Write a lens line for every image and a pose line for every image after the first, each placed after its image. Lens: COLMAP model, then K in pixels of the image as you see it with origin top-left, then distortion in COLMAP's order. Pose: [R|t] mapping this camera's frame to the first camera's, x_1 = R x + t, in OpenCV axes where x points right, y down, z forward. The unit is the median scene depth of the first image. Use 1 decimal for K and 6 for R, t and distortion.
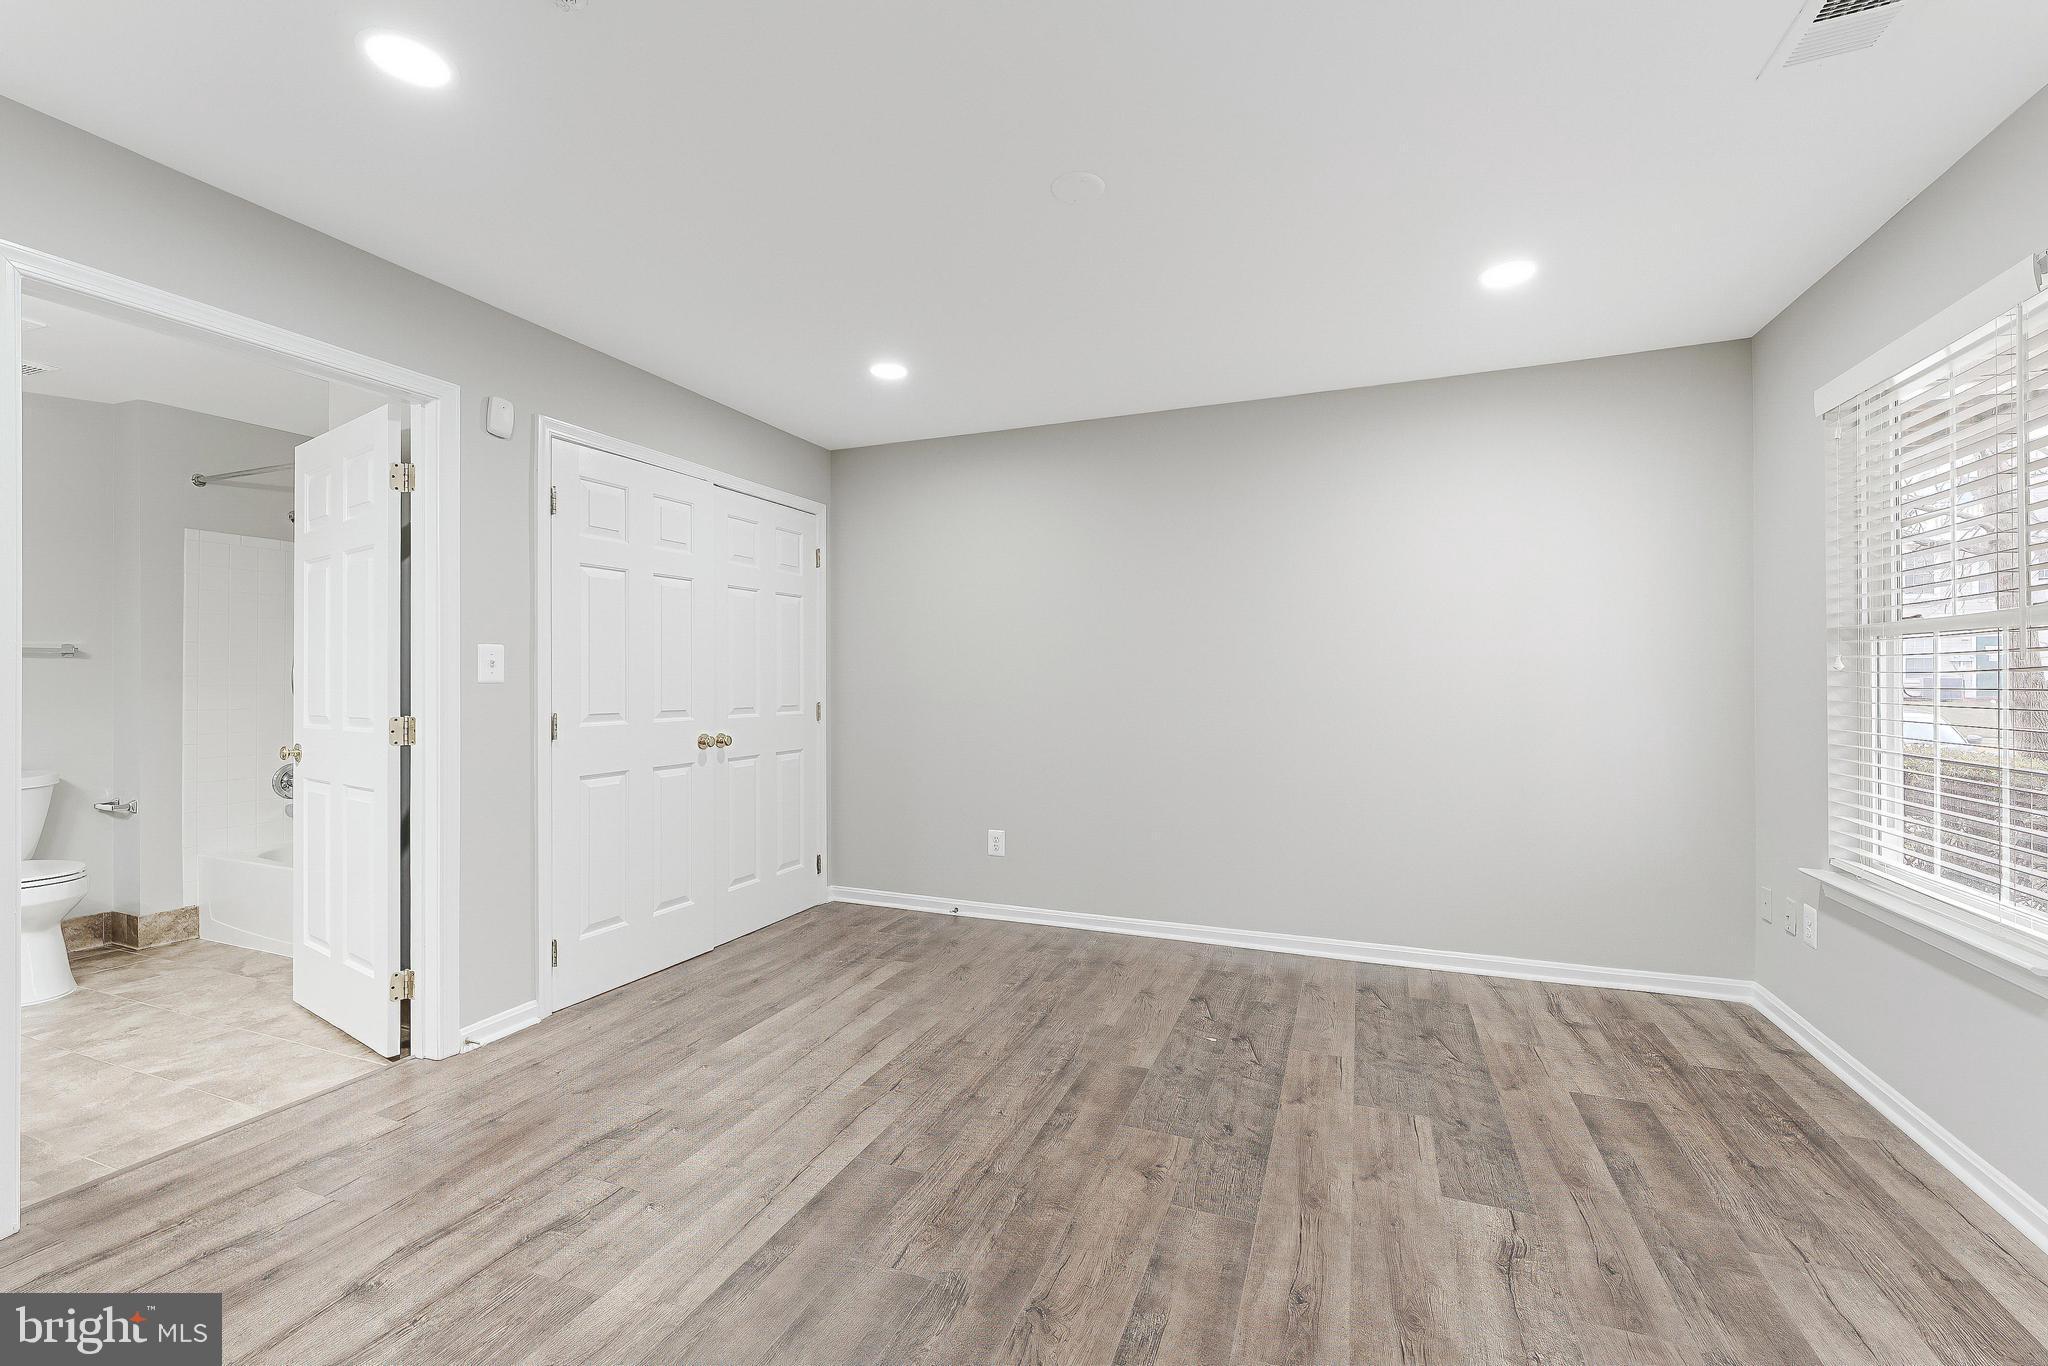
lens RADIAL K [[836.1, 0, 1039.6], [0, 836.1, 668.1], [0, 0, 1]] dist [0.000507, -0.000070]
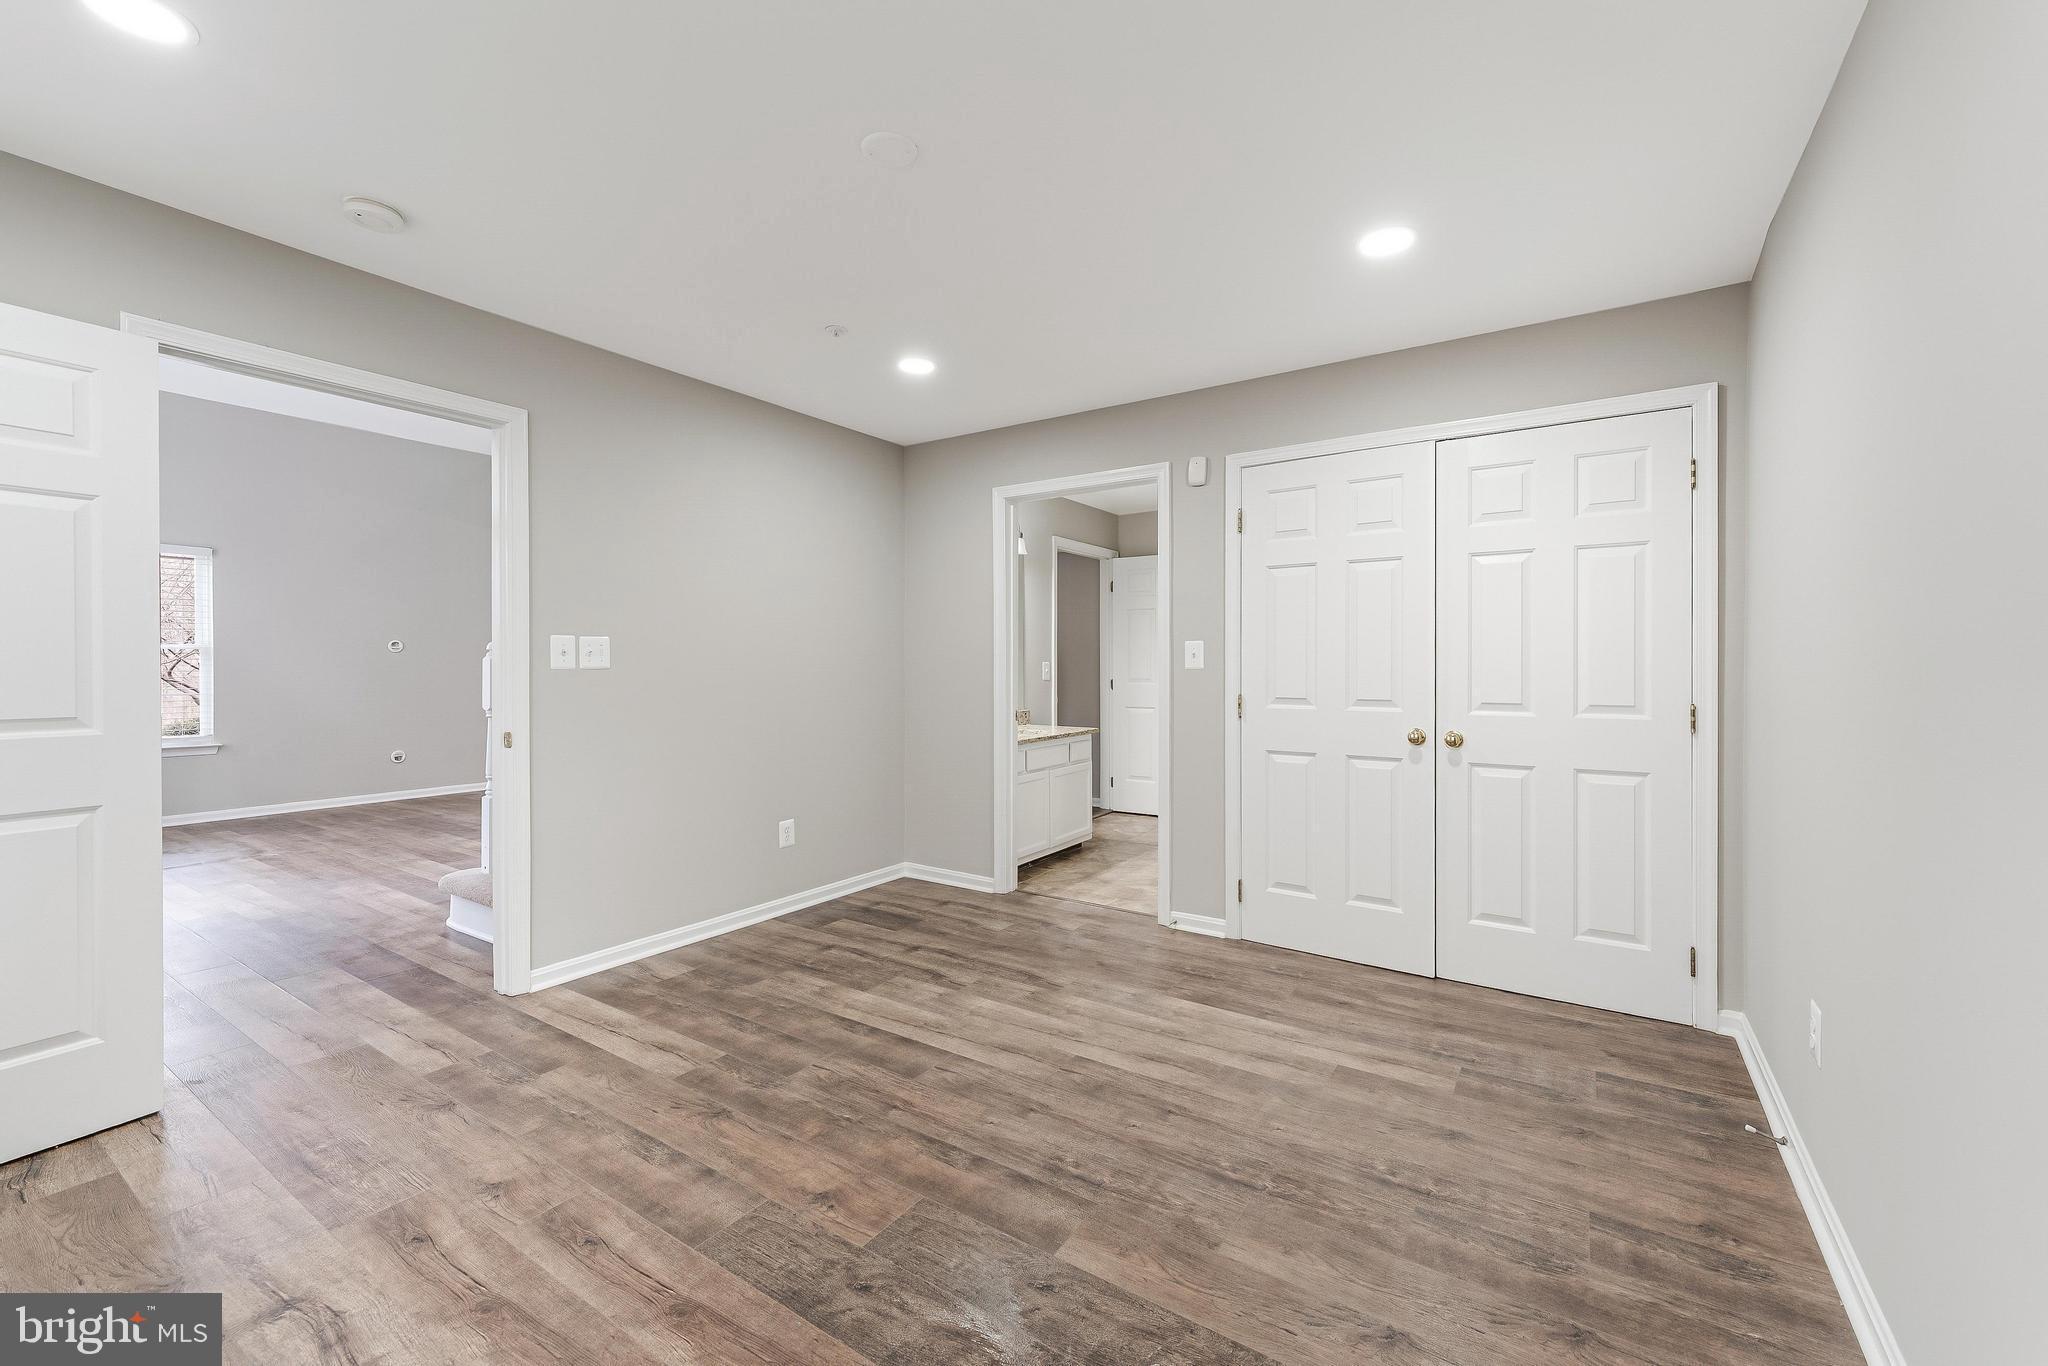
lens RADIAL K [[826.2, 0, 1038.6], [0, 826.2, 669.8], [0, 0, 1]] dist [0.001663, 0.000097]
pose [[-0.209925, 0.004265, -0.977708, 0.873918], [0.011005, 0.999937, 0.001999, 0.015832], [0.977655, -0.010340, -0.209959, 1.278839]]
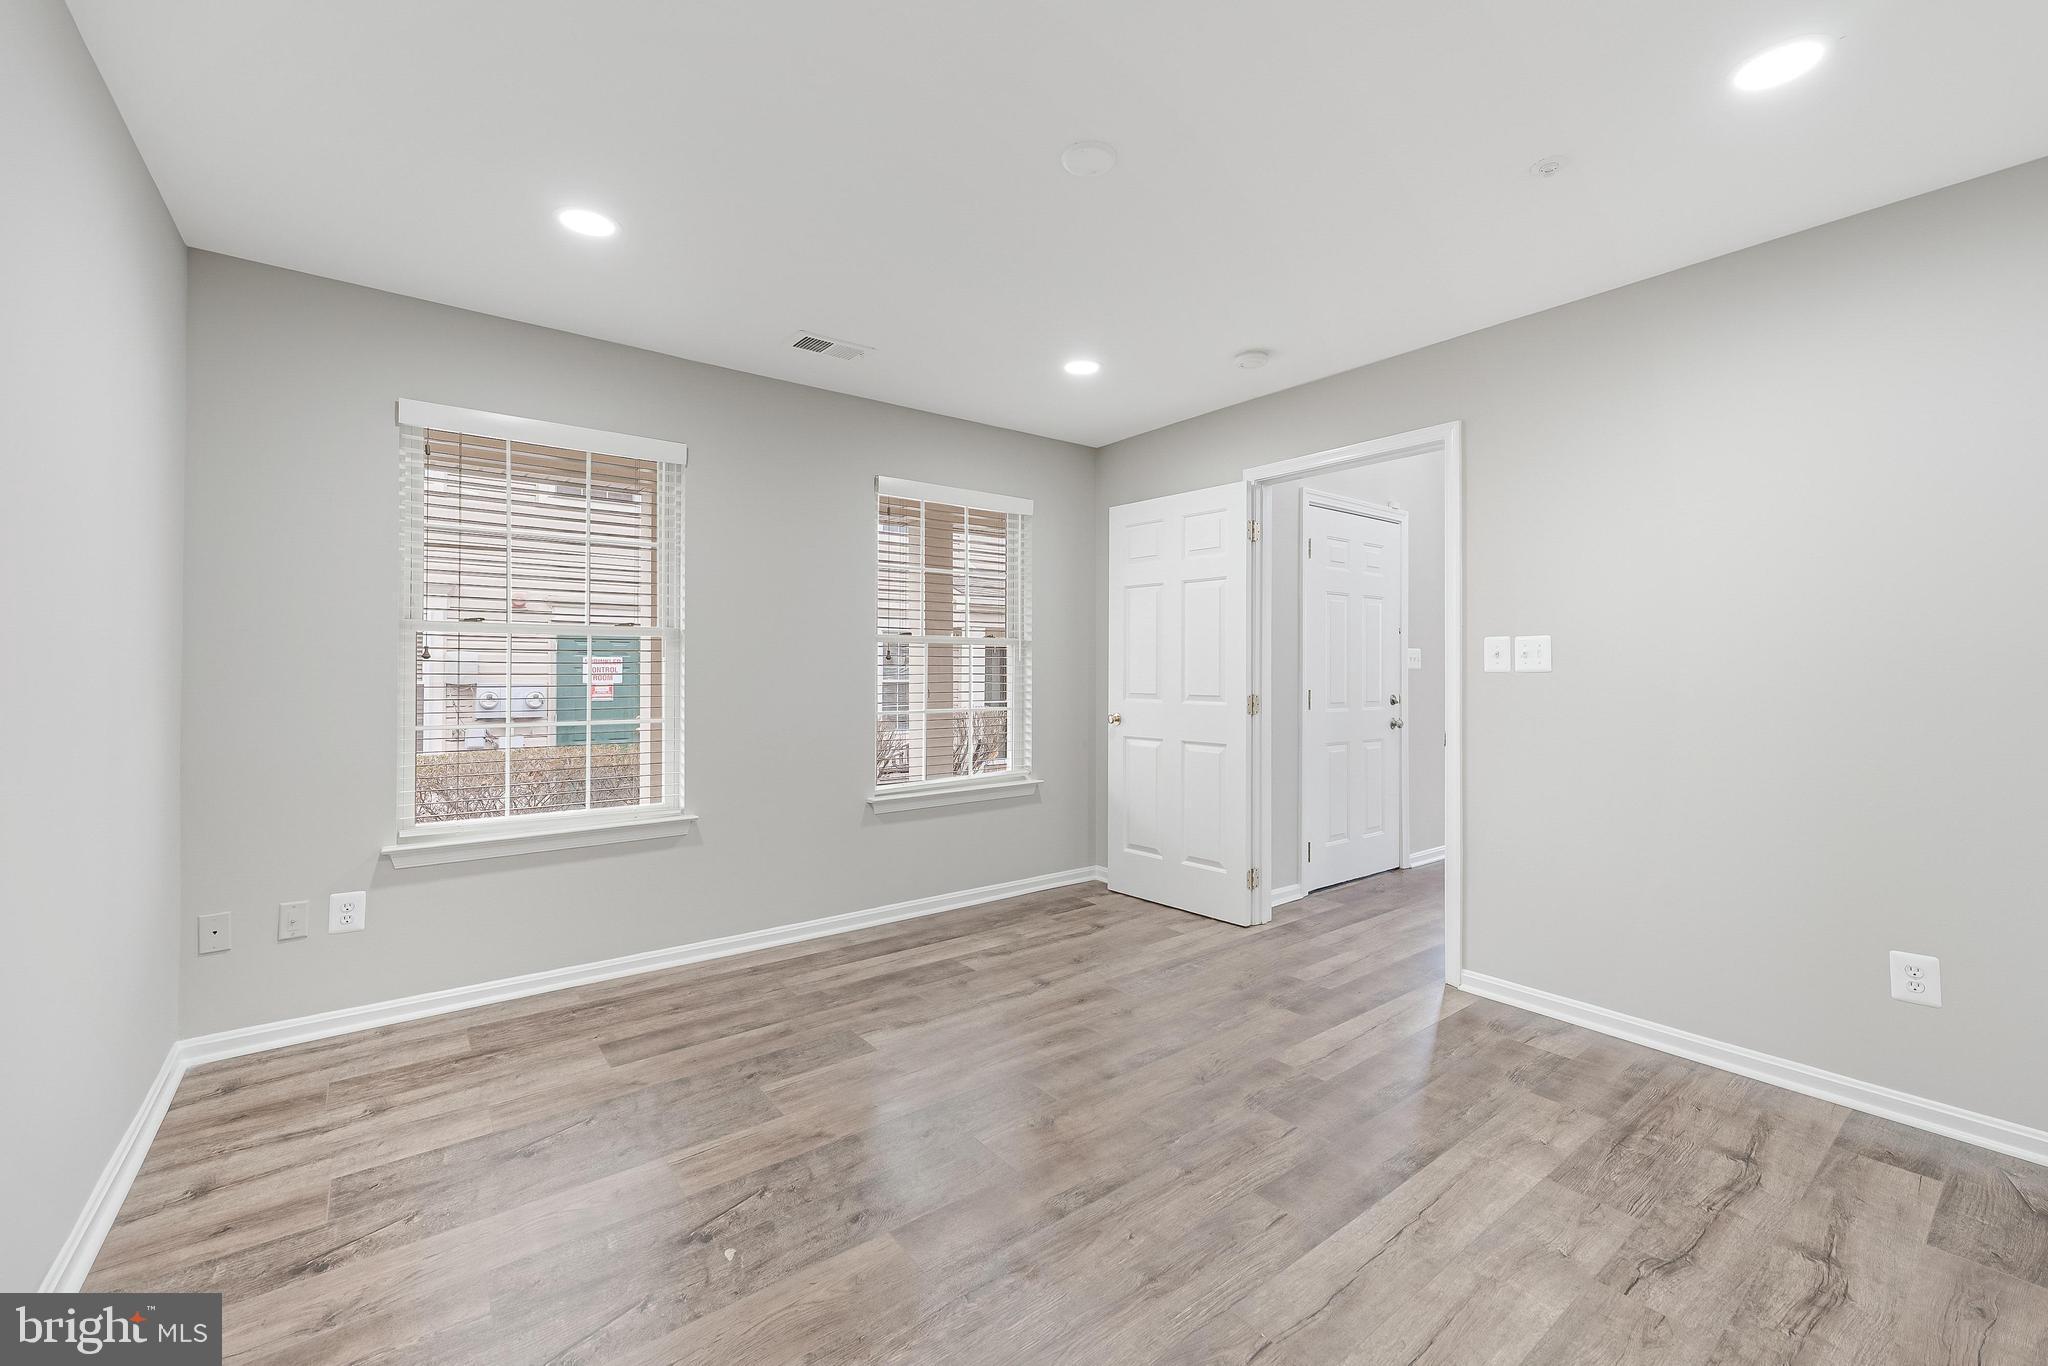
lens RADIAL K [[836.1, 0, 1039.6], [0, 836.1, 668.1], [0, 0, 1]] dist [0.000507, -0.000070]
pose [[-0.857872, -0.000651, 0.513863, -0.372268], [-0.007996, 0.999895, -0.012082, 0.024562], [-0.513801, -0.014473, -0.857787, 1.734533]]
